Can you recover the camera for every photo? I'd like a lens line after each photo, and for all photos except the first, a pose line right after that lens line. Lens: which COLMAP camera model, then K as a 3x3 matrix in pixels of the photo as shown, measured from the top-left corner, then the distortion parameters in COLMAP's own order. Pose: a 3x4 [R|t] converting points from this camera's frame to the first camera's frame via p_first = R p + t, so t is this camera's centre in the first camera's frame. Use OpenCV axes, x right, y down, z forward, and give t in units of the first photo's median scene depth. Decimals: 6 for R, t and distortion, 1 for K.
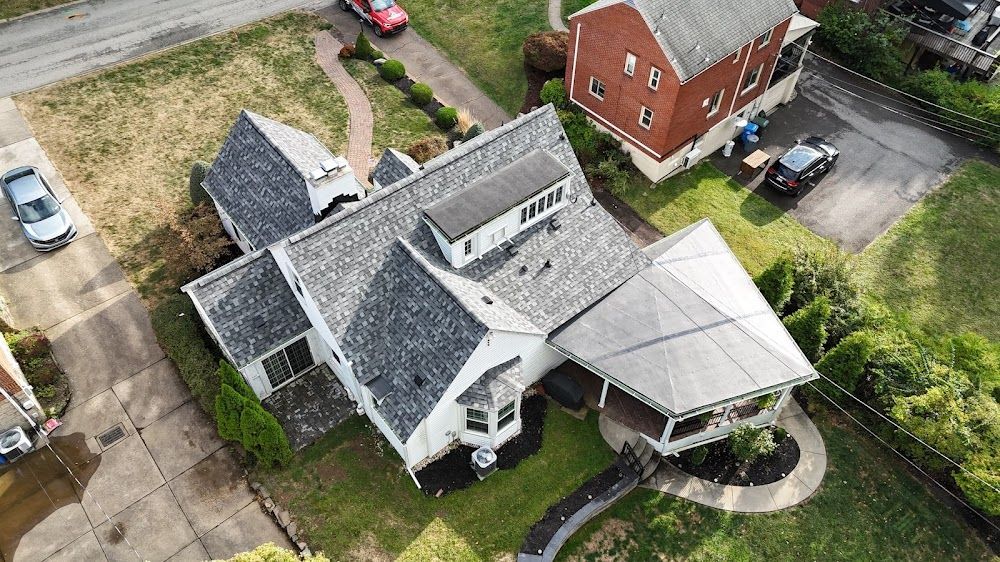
lens RADIAL K [[734.8, 0, 499.9], [0, 734.8, 283.5], [0, 0, 1]] dist [0.040236, -0.024729]
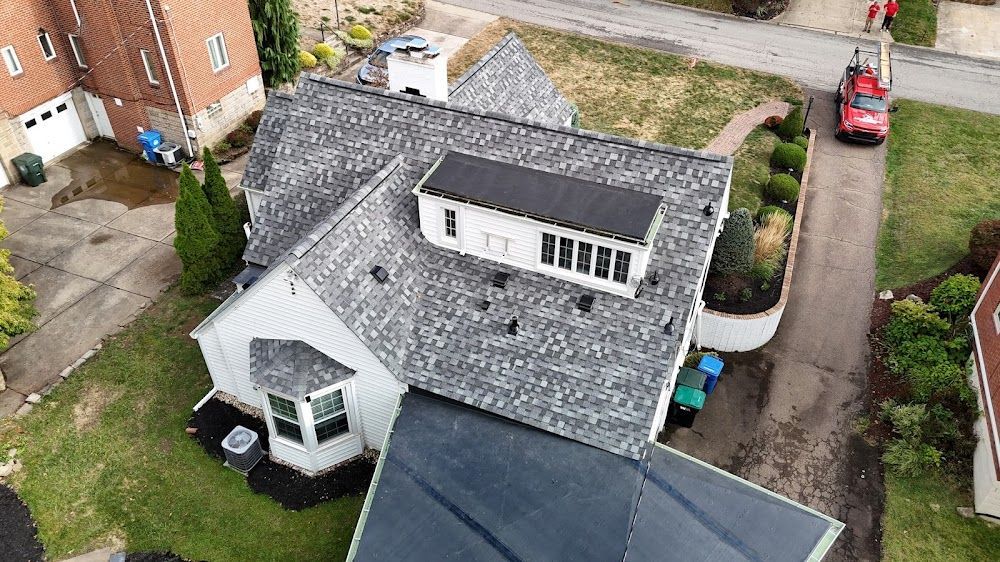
lens RADIAL K [[734.8, 0, 498.2], [0, 734.8, 280.1], [0, 0, 1]] dist [0.040236, -0.024729]
pose [[0.464759, 0.544647, -0.698111, 0.489389], [-0.688324, 0.718187, 0.102067, -0.112629], [0.556964, 0.433090, 0.708678, 0.558451]]
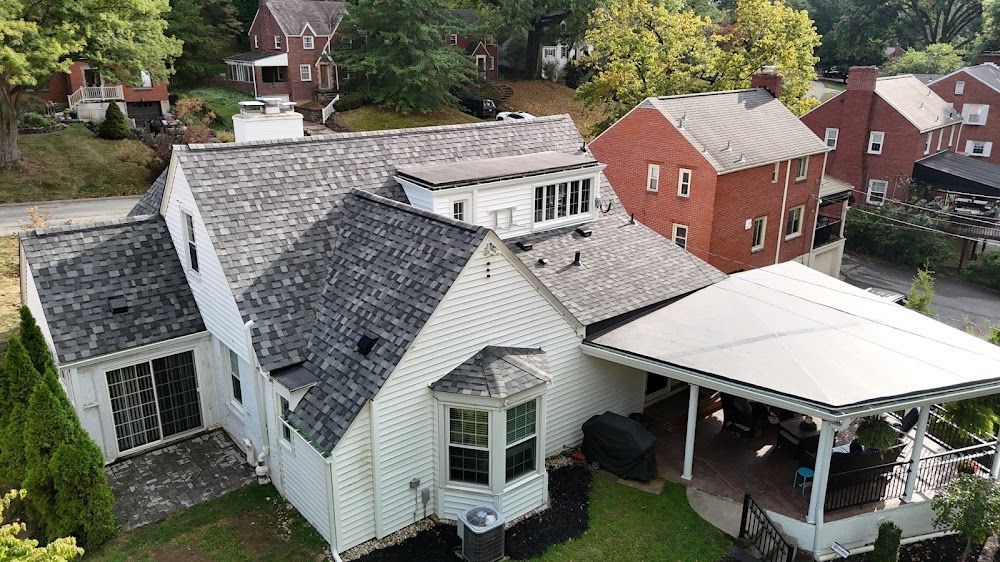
lens RADIAL K [[734.8, 0, 496.9], [0, 734.8, 284.6], [0, 0, 1]] dist [0.040236, -0.024729]
pose [[0.999924, -0.011662, -0.004044, -0.005896], [0.007727, 0.846893, -0.531708, 0.363154], [0.009626, 0.531636, 0.846918, 0.458032]]
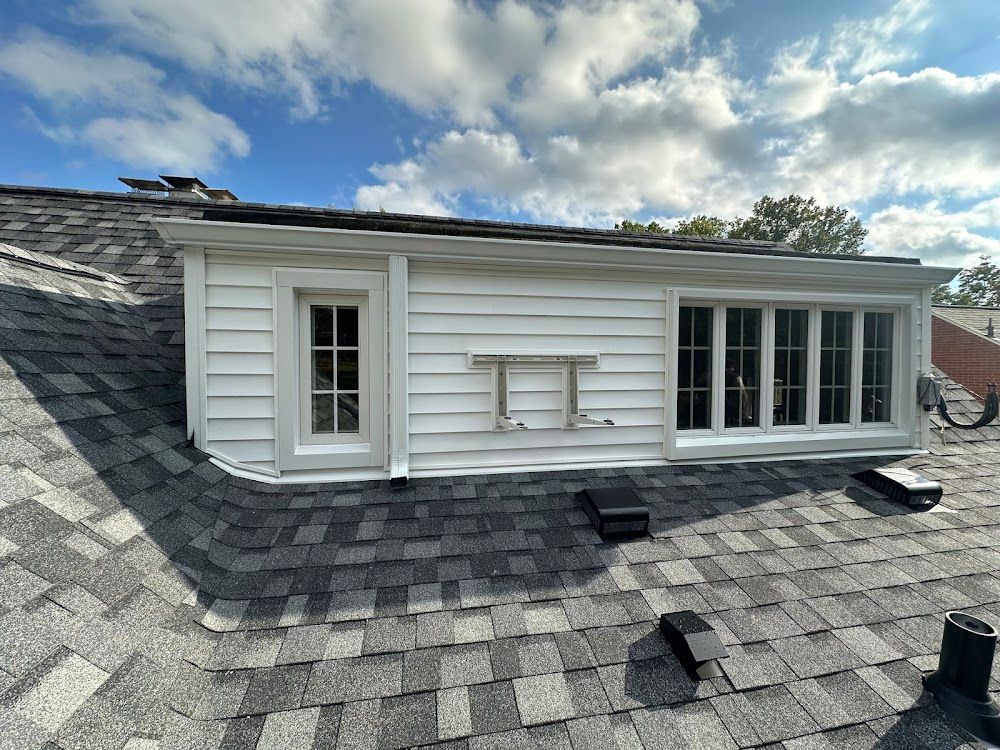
lens RADIAL K [[395.9, 0, 499.2], [0, 395.9, 374.8], [0, 0, 1]] dist [-0.004160, -0.000104]
pose [[0.882622, -0.005852, -0.470047, 0.037601], [-0.355276, 0.646478, -0.675162, 0.002522], [0.307826, 0.762910, 0.568517, 0.958760]]
